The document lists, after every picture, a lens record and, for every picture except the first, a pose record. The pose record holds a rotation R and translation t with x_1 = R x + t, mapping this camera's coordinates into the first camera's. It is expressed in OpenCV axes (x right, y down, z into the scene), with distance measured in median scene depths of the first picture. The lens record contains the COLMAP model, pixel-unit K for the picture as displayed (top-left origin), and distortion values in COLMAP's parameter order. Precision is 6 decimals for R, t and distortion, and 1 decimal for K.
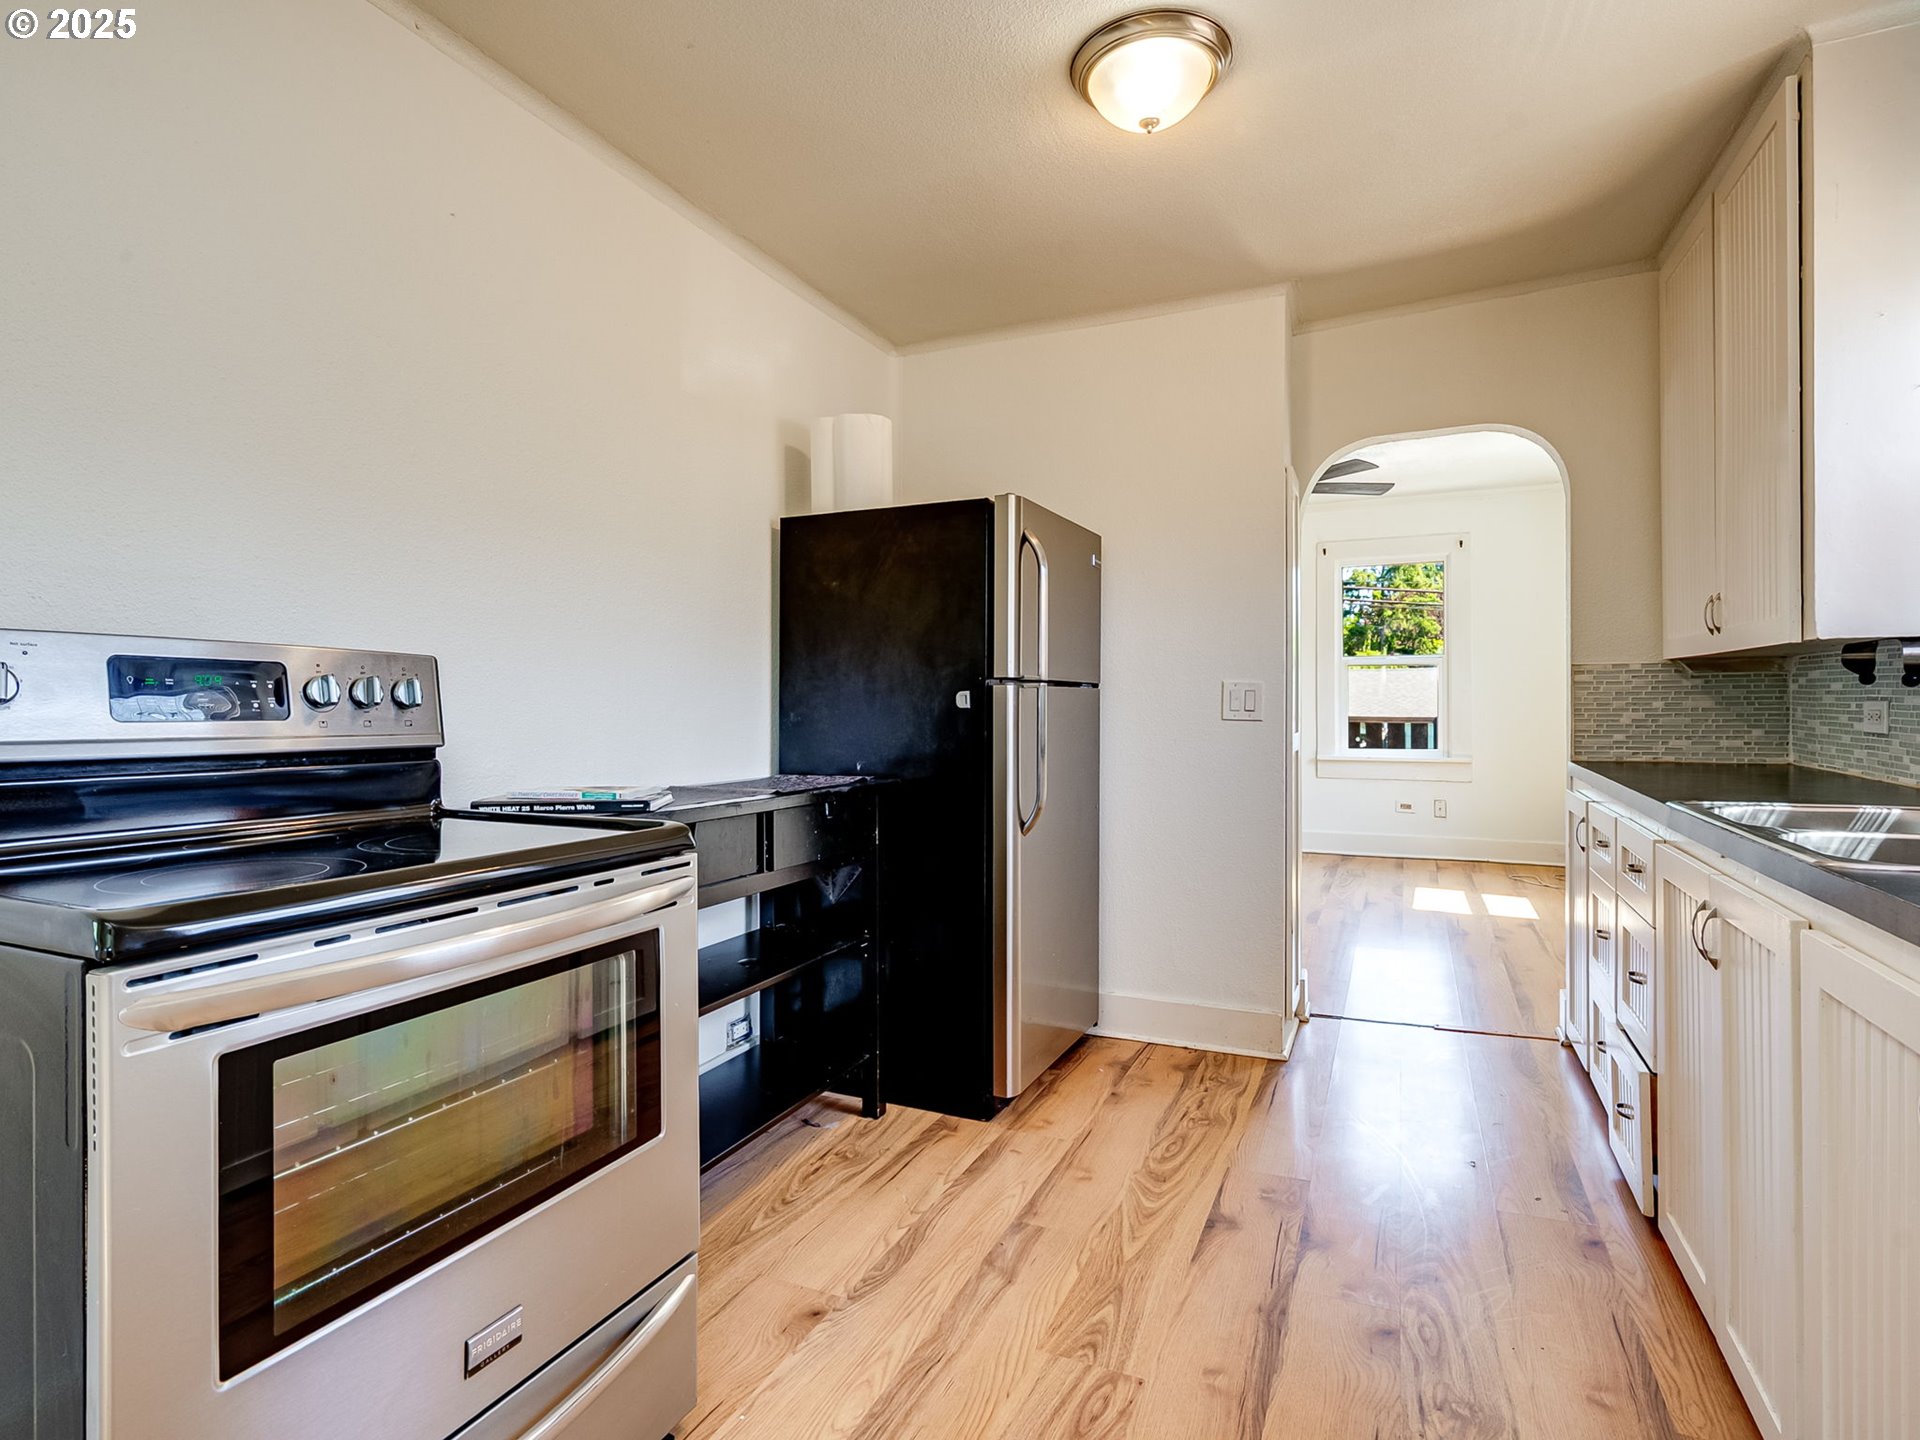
lens RADIAL K [[985.1, 0, 972.0], [0, 985.1, 704.2], [0, 0, 1]] dist [-0.004500, 0.000923]
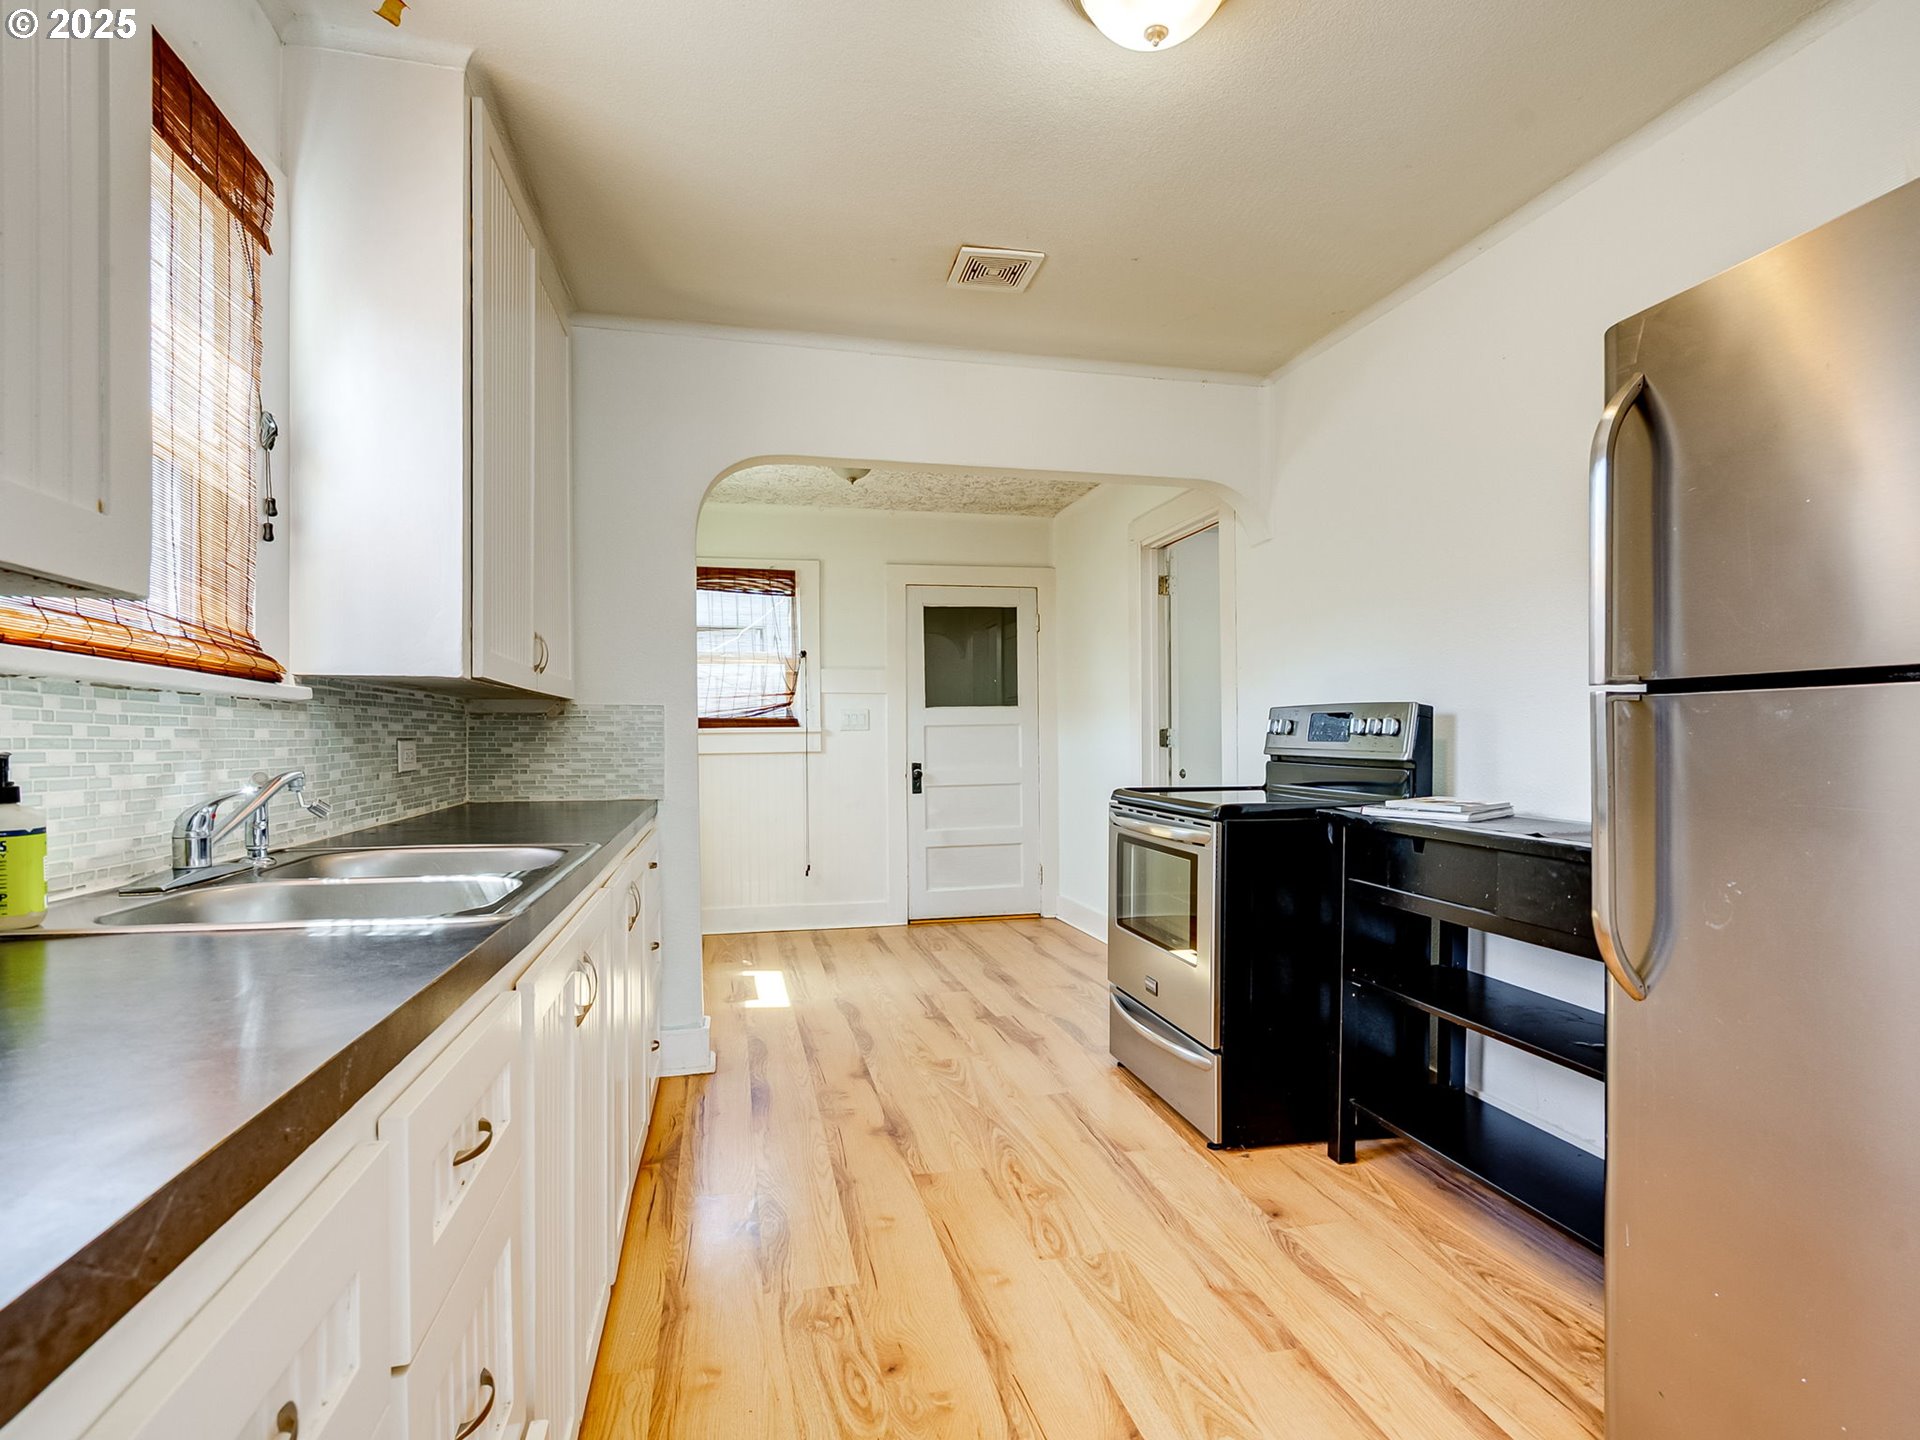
lens RADIAL K [[985.1, 0, 946.1], [0, 985.1, 746.9], [0, 0, 1]] dist [-0.004500, 0.000923]
pose [[-0.809946, 0.011458, -0.586393, 0.661182], [0.005362, 0.999912, 0.012132, -0.001690], [0.586481, 0.006682, -0.809936, 1.269854]]
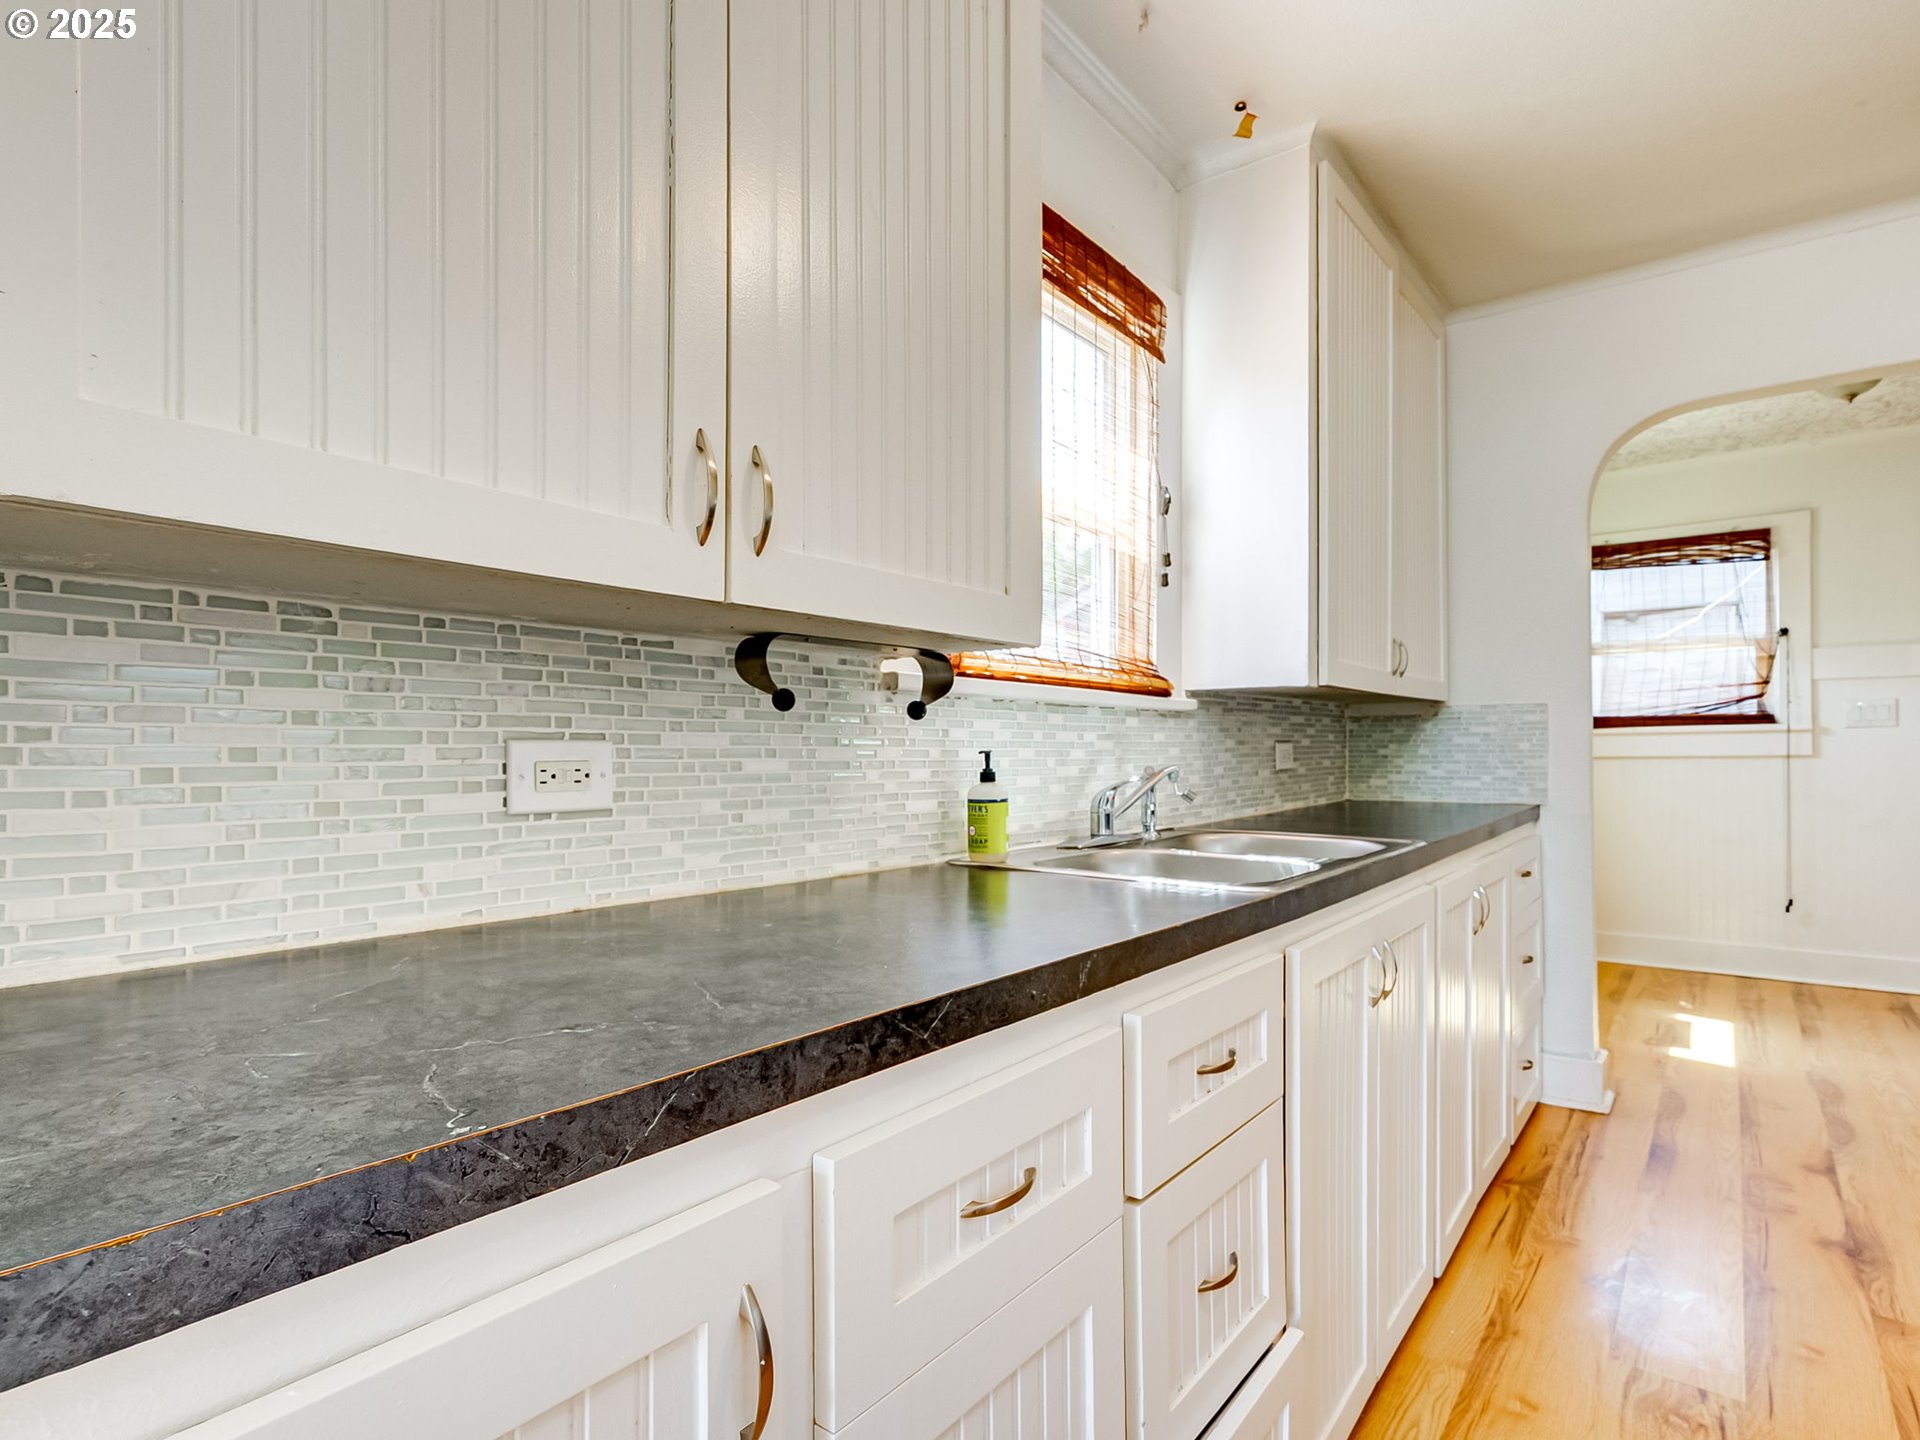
lens RADIAL K [[985.1, 0, 969.2], [0, 985.1, 756.7], [0, 0, 1]] dist [-0.004500, 0.000923]
pose [[-0.968956, 0.007831, 0.247109, 0.590974], [0.011081, 0.999869, 0.011766, 0.000283], [-0.246984, 0.014139, -0.968916, 1.338384]]
